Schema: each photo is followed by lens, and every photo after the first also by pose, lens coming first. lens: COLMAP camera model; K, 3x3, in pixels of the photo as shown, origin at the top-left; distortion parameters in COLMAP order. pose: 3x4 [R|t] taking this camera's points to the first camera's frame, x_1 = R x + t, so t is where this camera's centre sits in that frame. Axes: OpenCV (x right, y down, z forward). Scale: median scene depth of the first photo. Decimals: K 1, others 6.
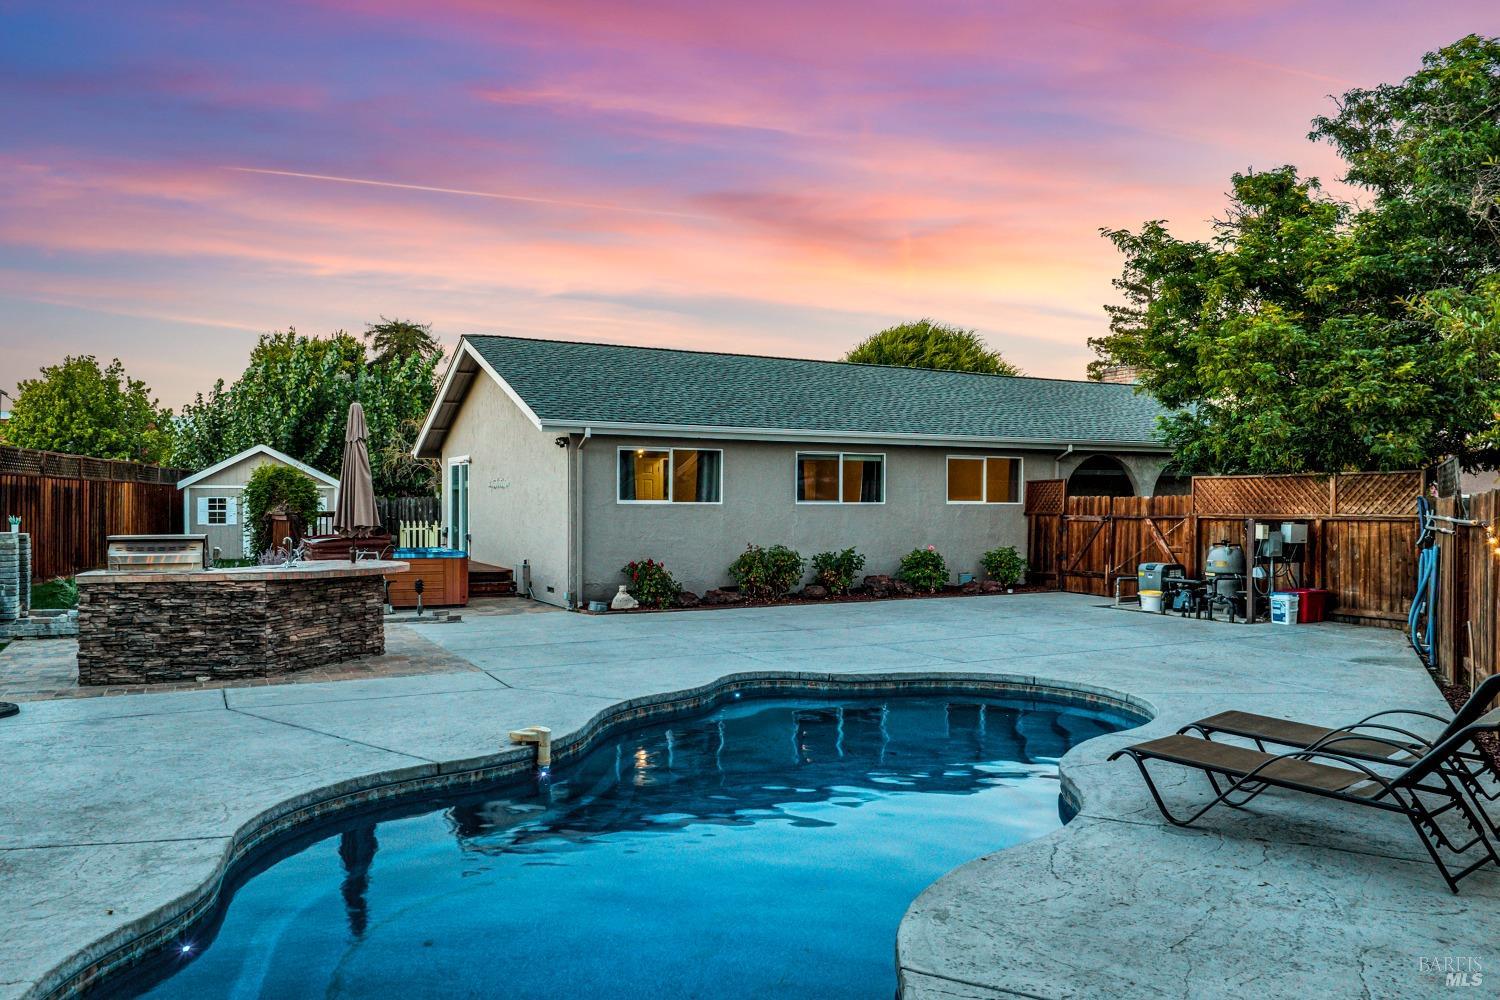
lens RADIAL K [[1080.3, 0, 745.8], [0, 1080.3, 504.5], [0, 0, 1]] dist [-0.035382, -0.006972]
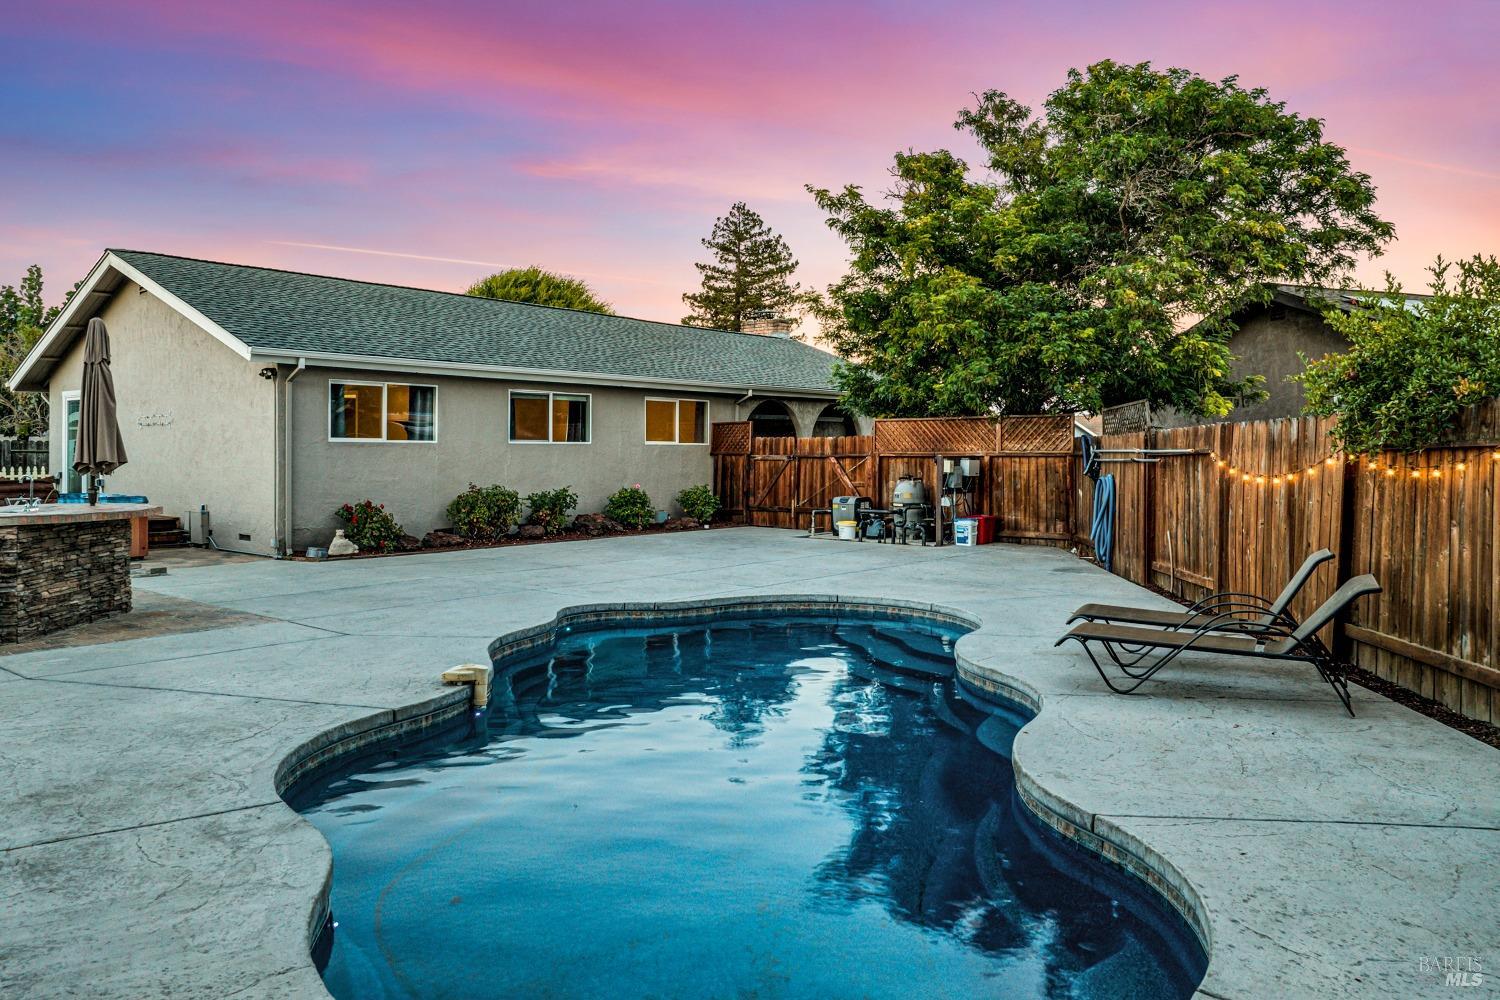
lens RADIAL K [[1073.5, 0, 743.8], [0, 1073.5, 460.3], [0, 0, 1]] dist [-0.035935, -0.002334]
pose [[0.921702, -0.004127, 0.387878, -0.146742], [0.001571, 0.999975, 0.006907, 0.009394], [-0.387897, -0.005757, 0.921685, 0.020515]]
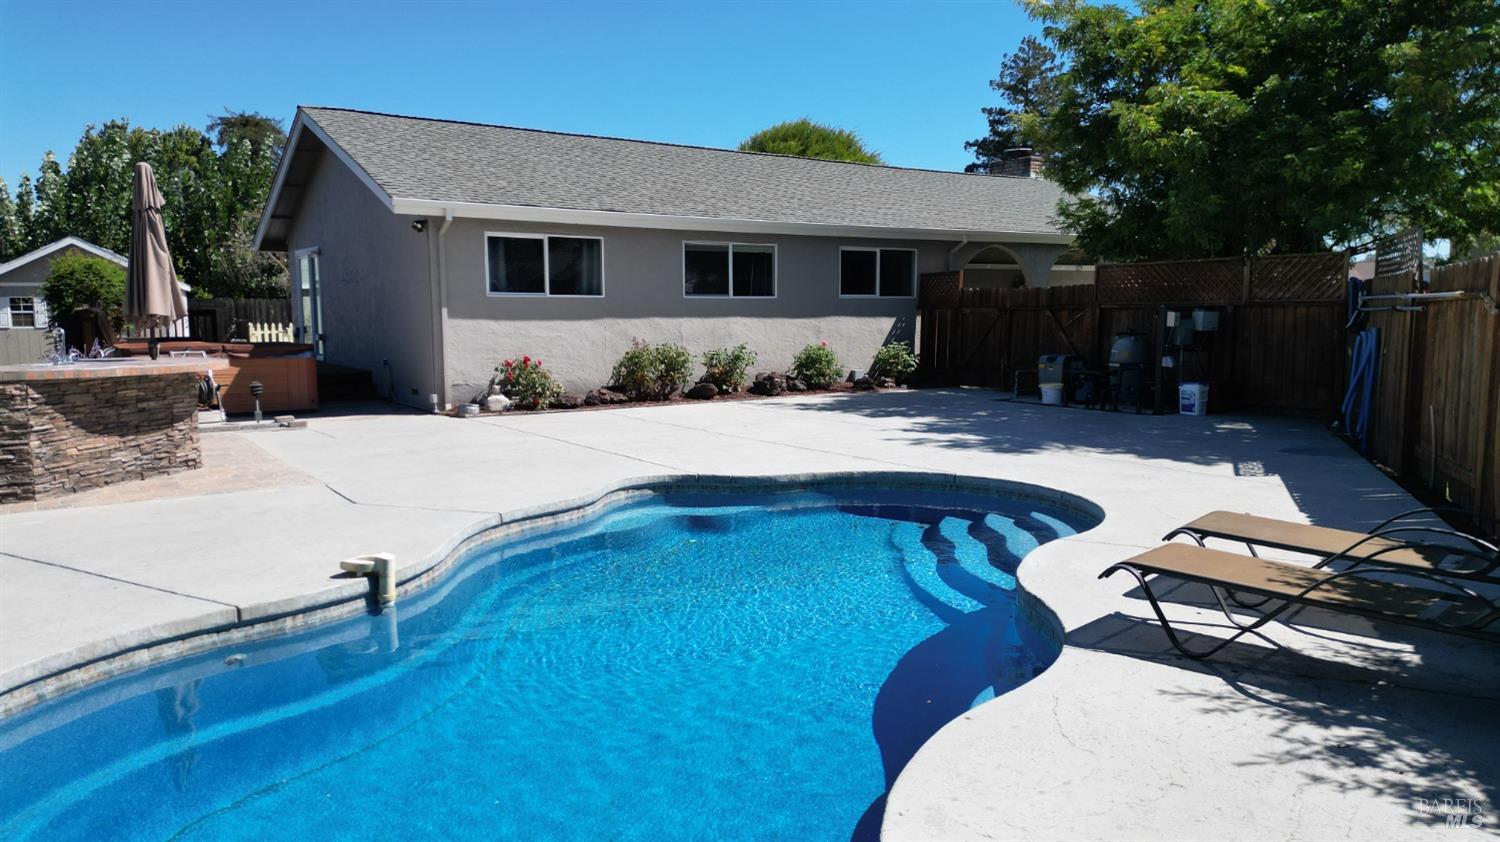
lens RADIAL K [[1040.2, 0, 750.0], [0, 1040.2, 421.0], [0, 0, 1]] dist [0.099097, -0.110961]
pose [[0.993070, -0.019315, 0.115929, -0.003753], [0.007143, 0.994499, 0.104503, 0.013167], [-0.117310, -0.102950, 0.987745, 0.092040]]
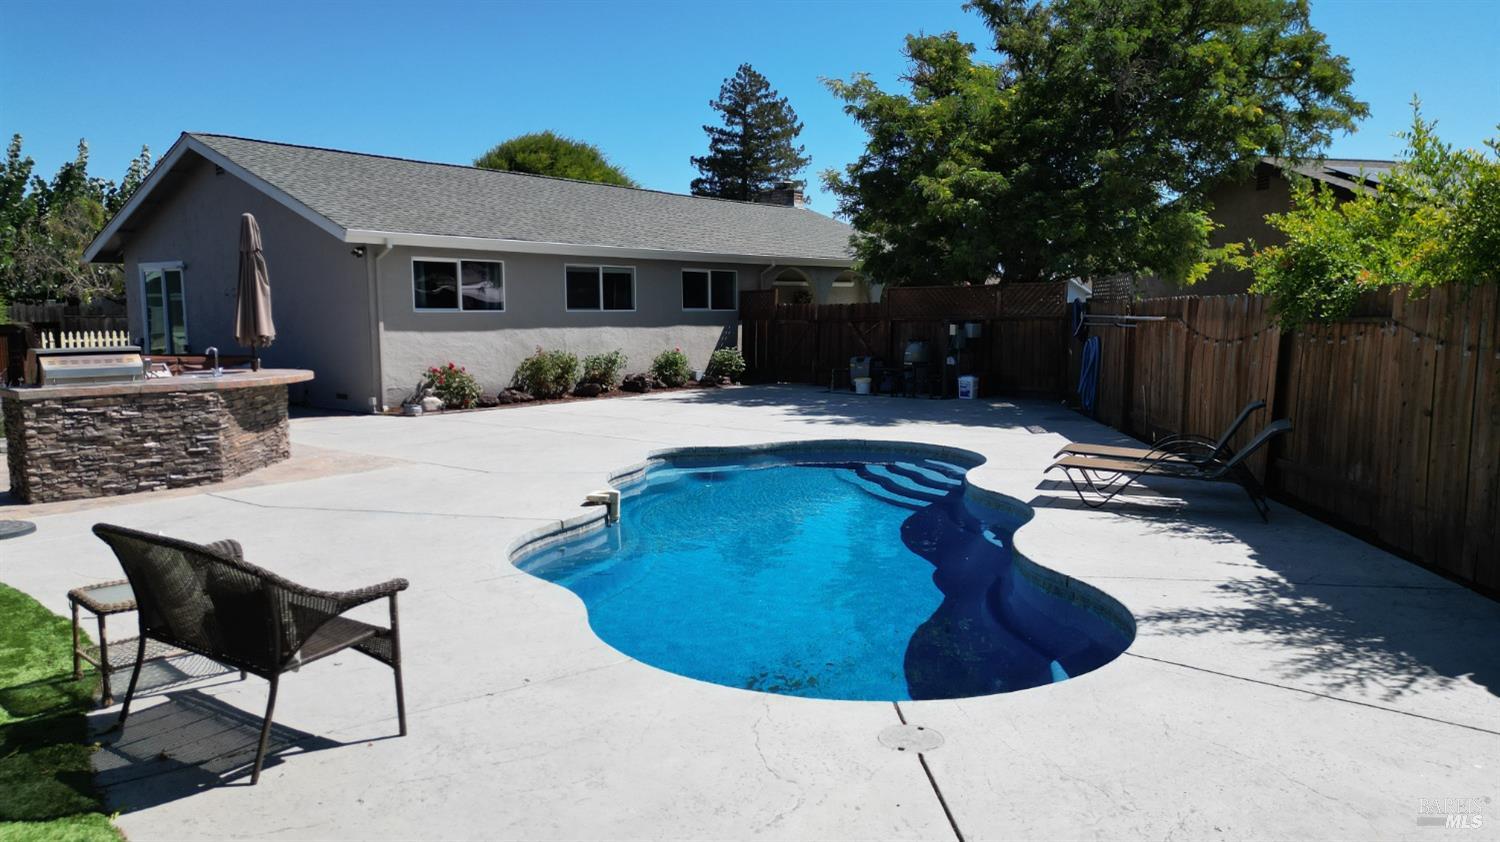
lens RADIAL K [[1040.2, 0, 750.0], [0, 1040.2, 421.0], [0, 0, 1]] dist [0.099097, -0.110961]
pose [[0.919309, -0.049806, 0.390372, -0.223883], [0.008711, 0.994292, 0.106341, -0.001207], [-0.393440, -0.094360, 0.914495, -0.076502]]
